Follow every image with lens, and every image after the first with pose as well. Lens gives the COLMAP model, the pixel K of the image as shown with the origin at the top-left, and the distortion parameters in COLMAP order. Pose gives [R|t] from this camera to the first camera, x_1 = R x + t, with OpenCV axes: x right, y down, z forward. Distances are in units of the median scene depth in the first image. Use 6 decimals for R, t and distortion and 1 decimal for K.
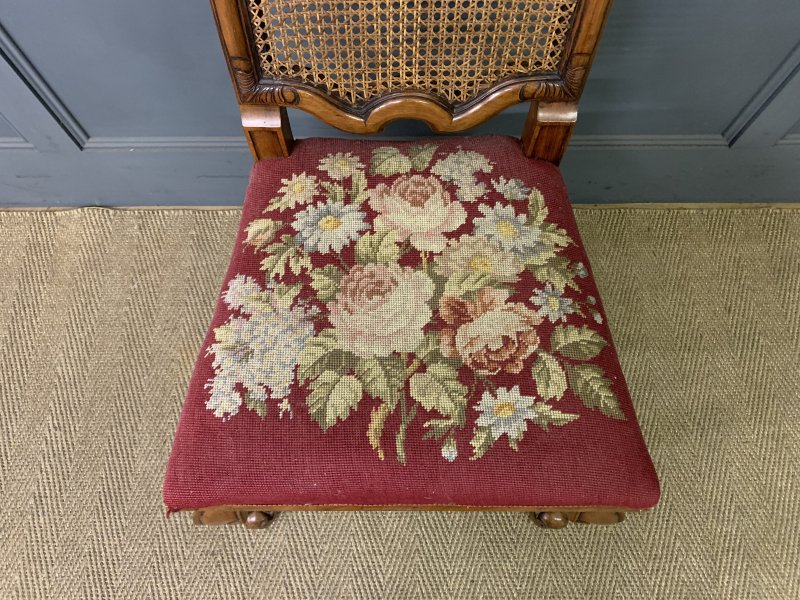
lens RADIAL K [[614.3, 0, 388.8], [0, 614.3, 298.0], [0, 0, 1]] dist [0.150250, -0.369483]
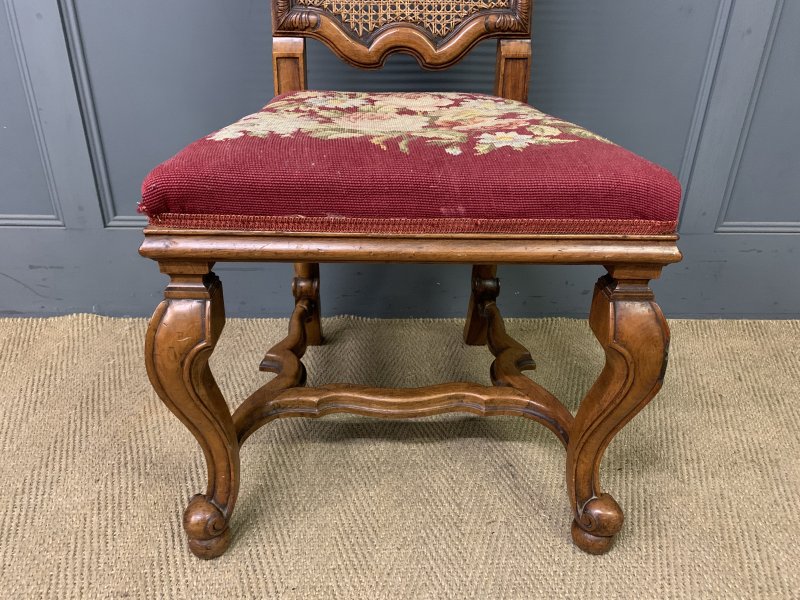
lens RADIAL K [[619.2, 0, 399.8], [0, 619.2, 290.2], [0, 0, 1]] dist [0.030498, -0.006052]
pose [[0.999178, 0.010129, 0.039262, -0.020703], [0.019556, 0.727846, -0.685461, 0.997015], [-0.035520, 0.685665, 0.727050, 0.414157]]
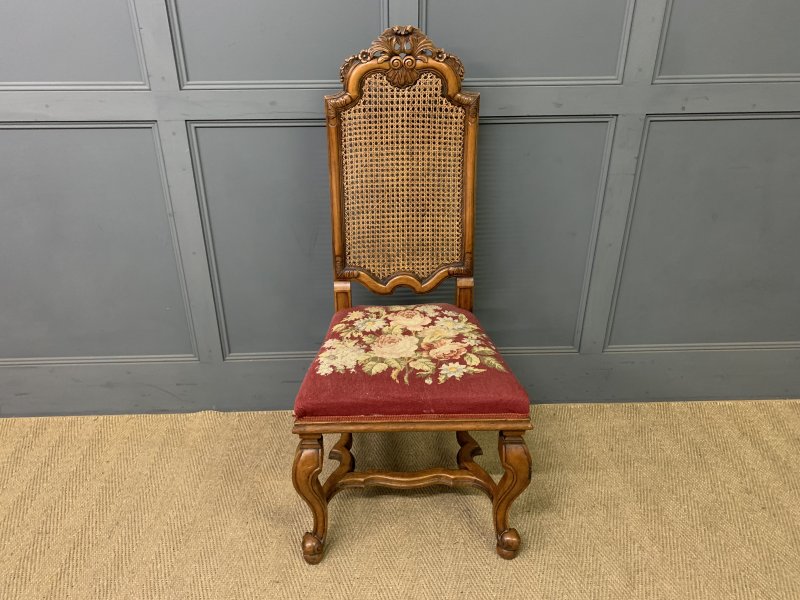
lens RADIAL K [[614.3, 0, 388.8], [0, 614.3, 298.0], [0, 0, 1]] dist [0.150250, -0.369483]
pose [[0.999730, -0.014212, 0.018408, -0.072578], [0.022884, 0.742142, -0.669852, 1.376066], [-0.004142, 0.670092, 0.742267, -0.750154]]
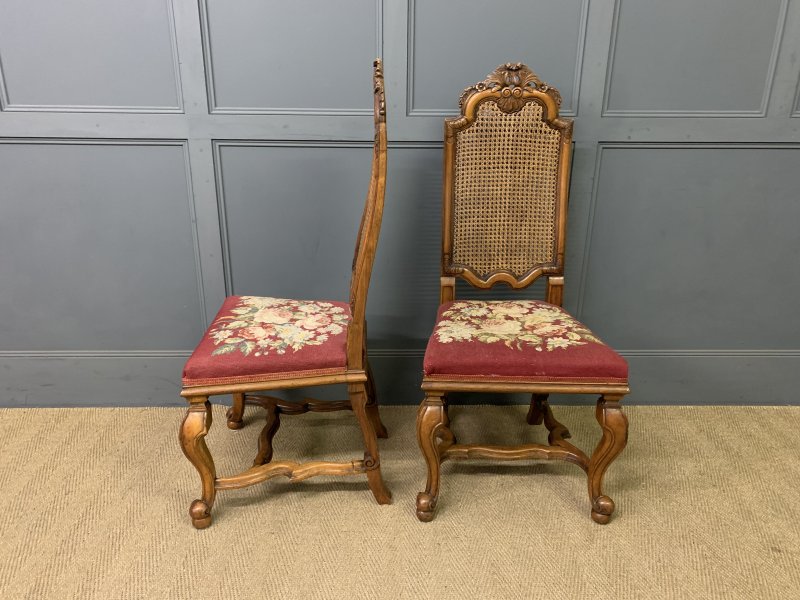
lens RADIAL K [[614.3, 0, 388.8], [0, 614.3, 298.0], [0, 0, 1]] dist [0.150250, -0.369483]
pose [[0.999879, 0.014933, -0.004417, -0.469773], [-0.013057, 0.649327, -0.760398, 1.896863], [-0.008487, 0.760363, 0.649443, -0.736878]]
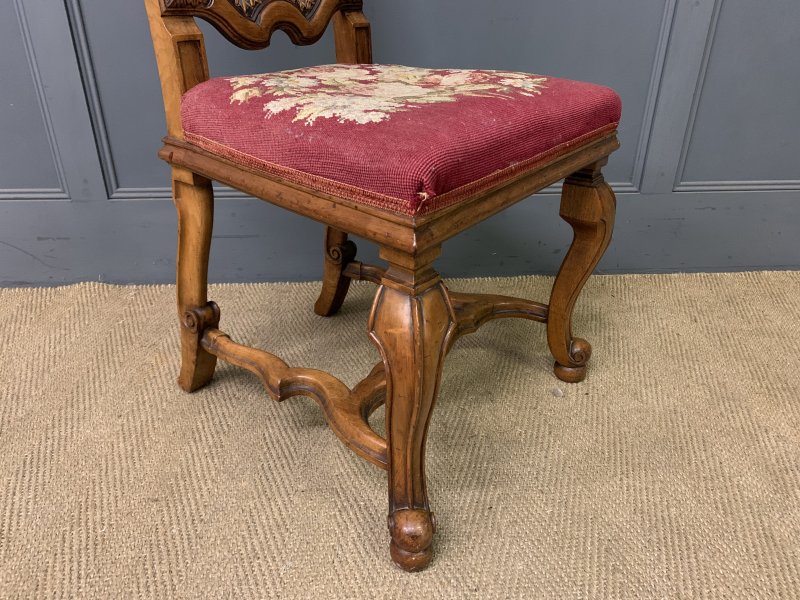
lens RADIAL K [[619.2, 0, 400.0], [0, 619.2, 300.0], [0, 0, 1]] dist [0.025432, -0.000570]
pose [[0.997629, -0.018852, 0.066186, -0.038860], [0.058509, 0.738686, -0.671505, 1.187820], [-0.036232, 0.673786, 0.738038, 0.387721]]
